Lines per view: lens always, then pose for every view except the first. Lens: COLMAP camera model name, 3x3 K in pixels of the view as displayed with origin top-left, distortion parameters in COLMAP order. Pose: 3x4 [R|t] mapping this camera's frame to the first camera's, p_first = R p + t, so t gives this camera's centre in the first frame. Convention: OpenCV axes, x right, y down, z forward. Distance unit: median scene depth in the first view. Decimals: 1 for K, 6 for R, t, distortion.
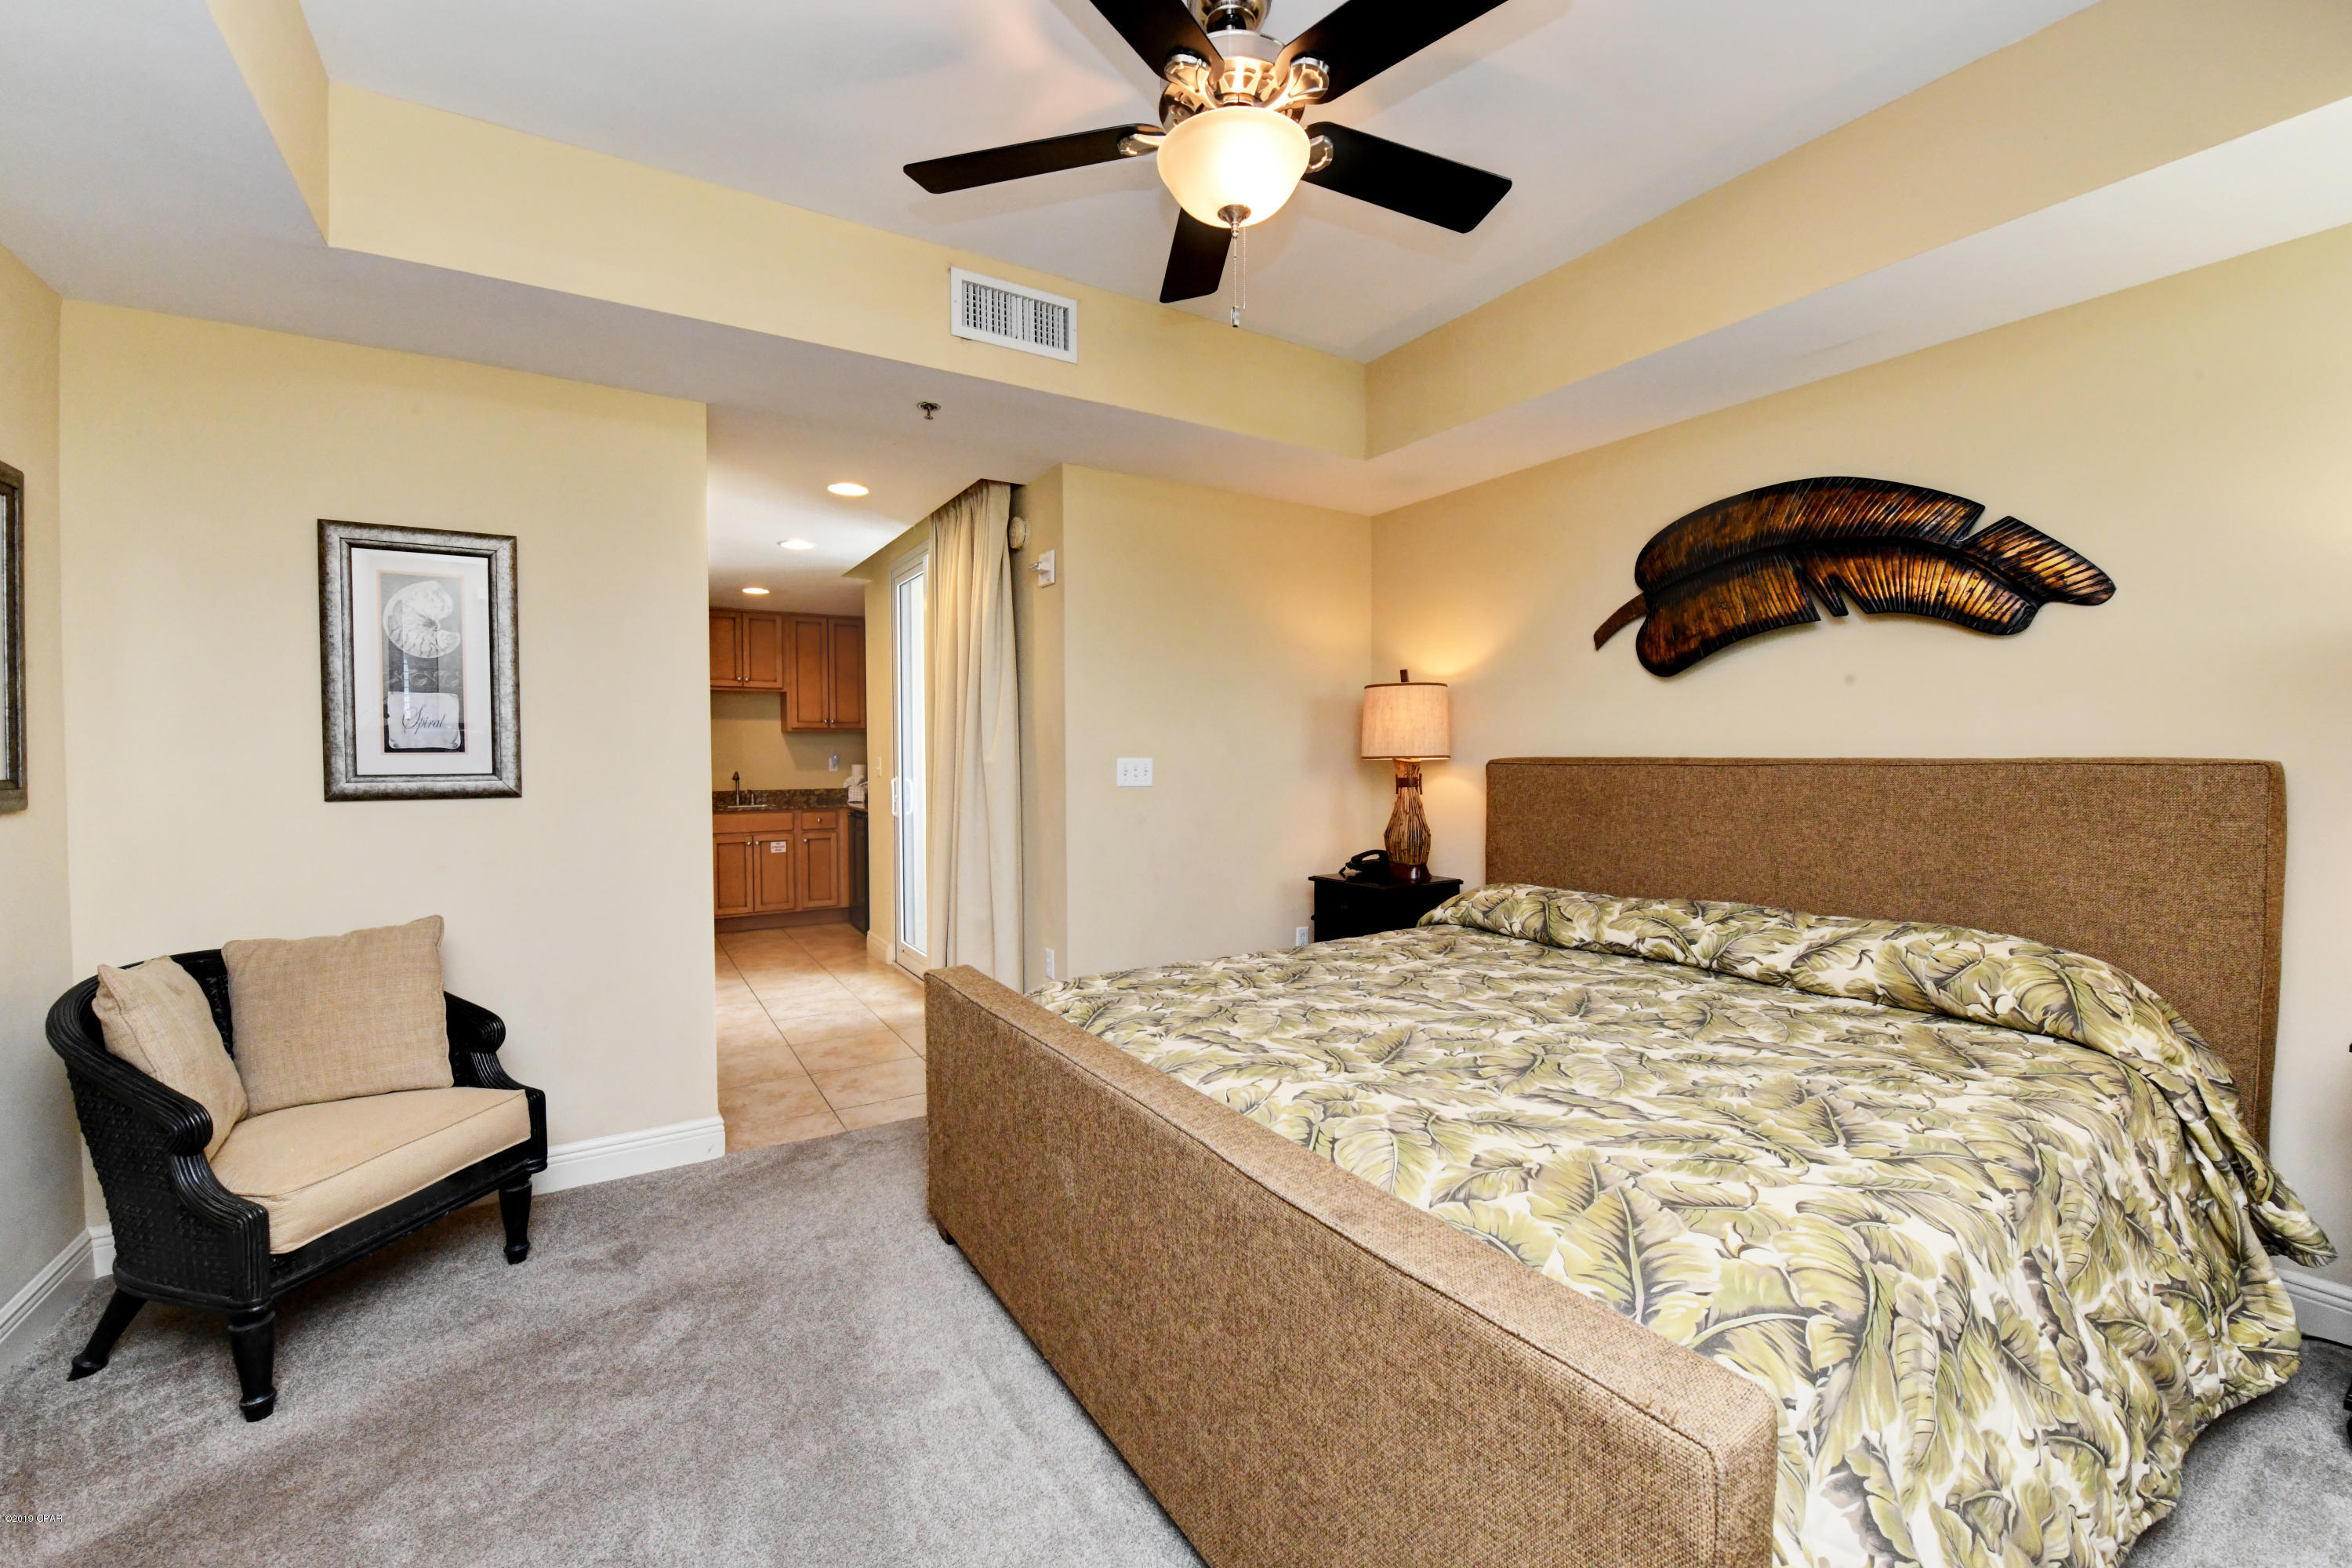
lens RADIAL K [[956.7, 0, 1183.2], [0, 956.7, 790.7], [0, 0, 1]] dist [-0.018462, -0.000479]
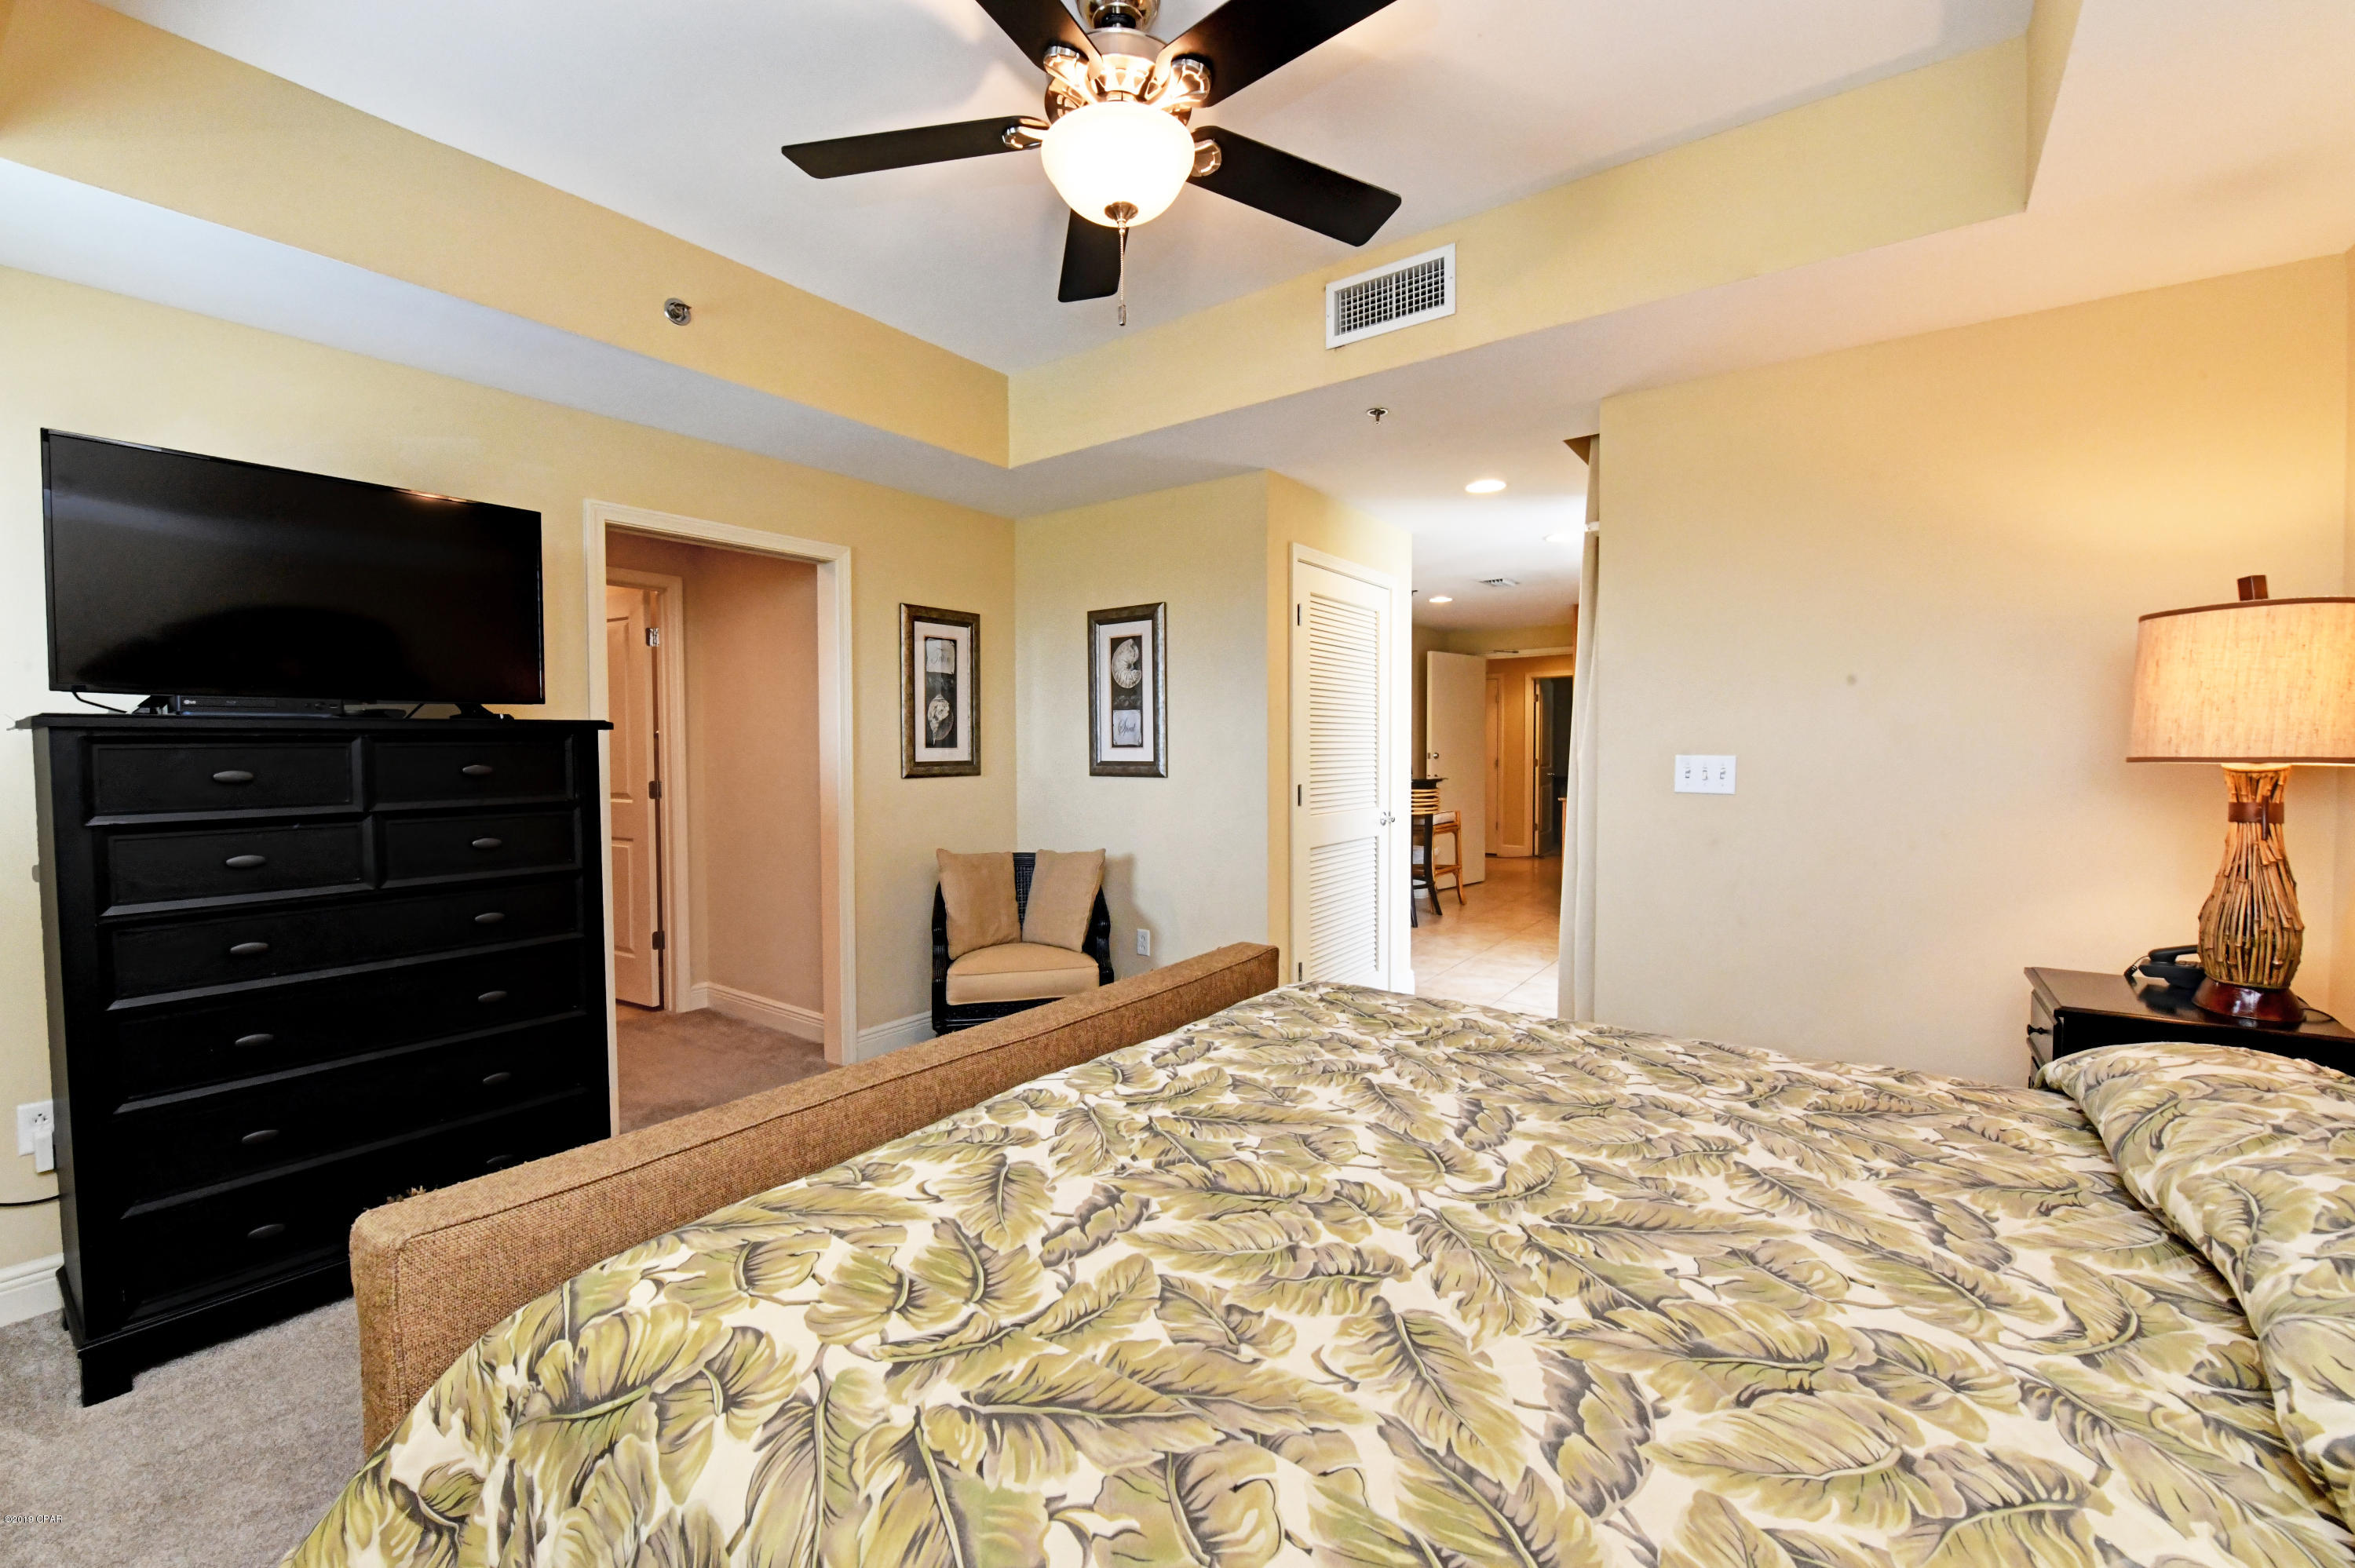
lens RADIAL K [[957.8, 0, 1151.7], [0, 957.8, 765.6], [0, 0, 1]] dist [-0.018462, -0.000479]
pose [[0.345946, 0.018389, -0.938074, 0.888628], [-0.036522, 0.999314, 0.006121, -0.026852], [0.937543, 0.032143, 0.346380, 0.608205]]
